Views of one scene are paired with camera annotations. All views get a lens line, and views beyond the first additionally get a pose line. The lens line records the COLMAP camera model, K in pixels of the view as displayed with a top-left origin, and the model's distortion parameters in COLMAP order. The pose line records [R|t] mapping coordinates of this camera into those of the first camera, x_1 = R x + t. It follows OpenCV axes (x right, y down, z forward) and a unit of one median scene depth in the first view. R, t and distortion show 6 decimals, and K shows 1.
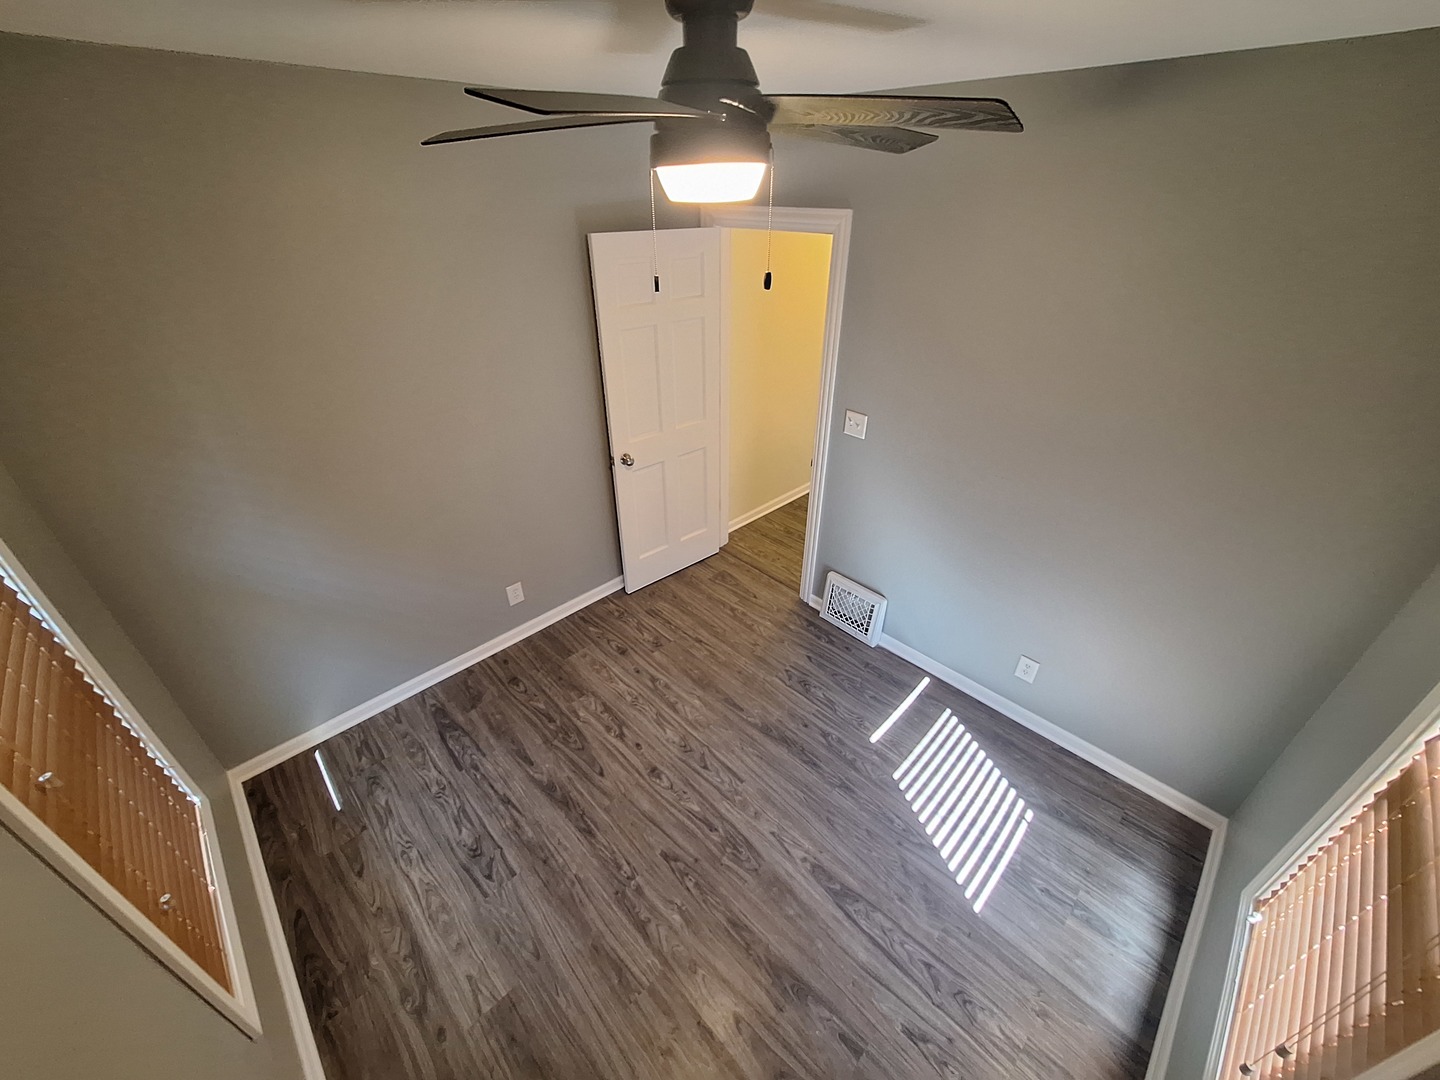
lens RADIAL K [[564.9, 0, 720.0], [0, 564.9, 541.7], [0, 0, 1]] dist [-0.003295, 0.001248]
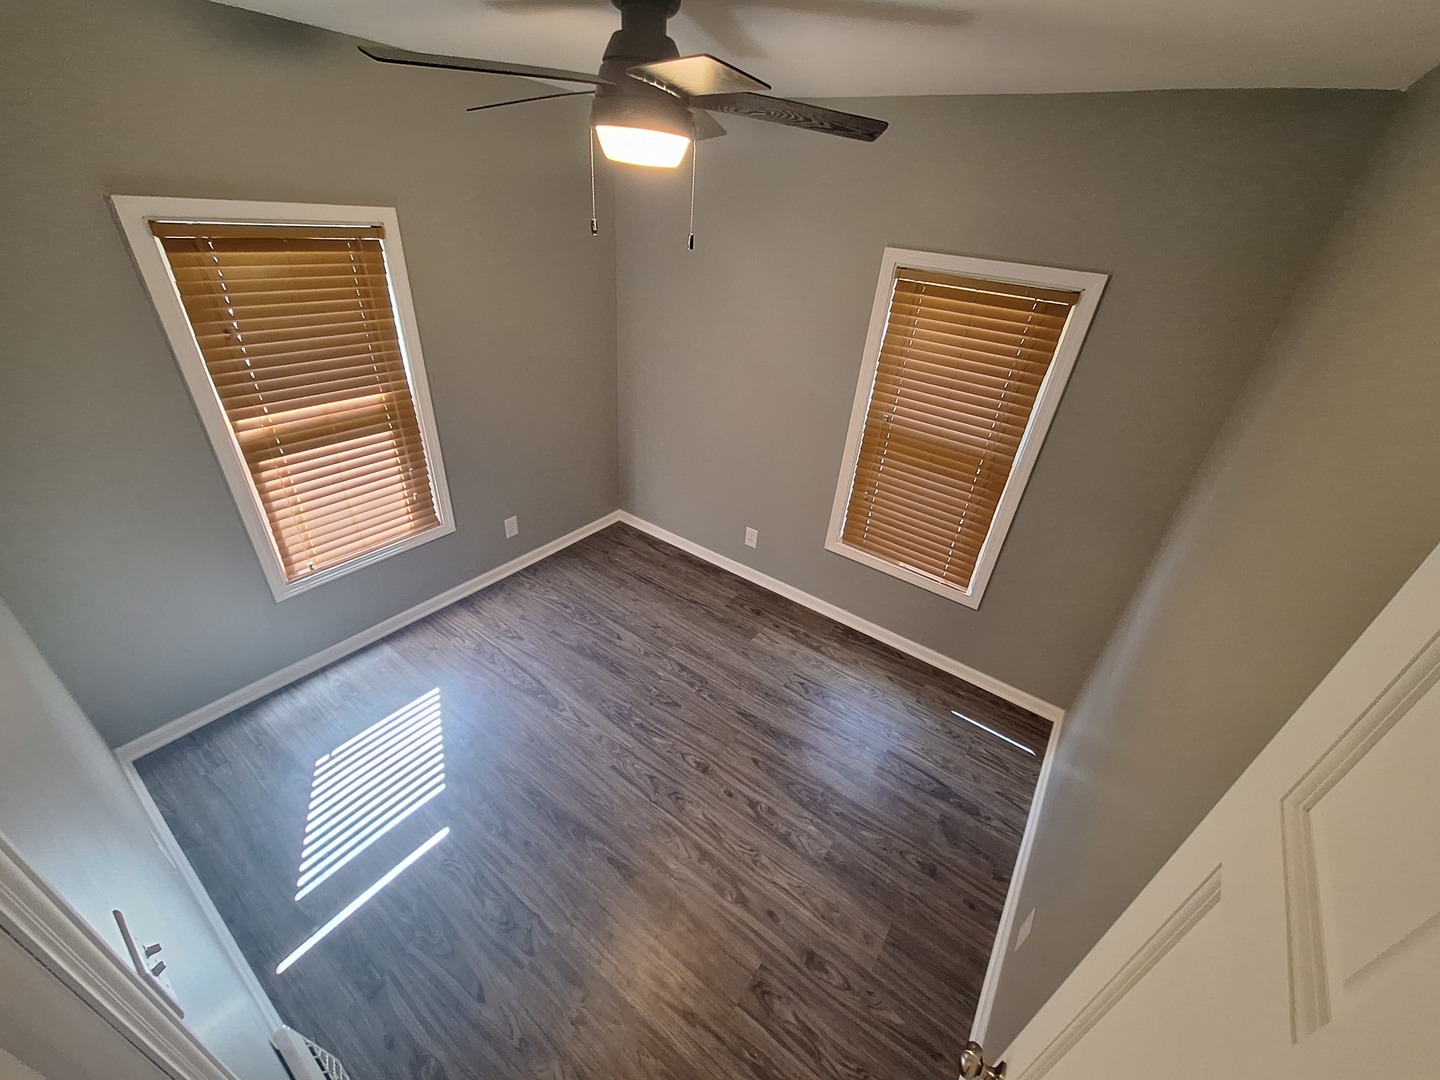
lens RADIAL K [[564.9, 0, 723.8], [0, 564.9, 535.1], [0, 0, 1]] dist [-0.003295, 0.001248]
pose [[-0.981789, 0.019448, -0.188976, 0.027070], [-0.159337, 0.457391, 0.874874, -0.654880], [0.103451, 0.889053, -0.445963, 1.109857]]
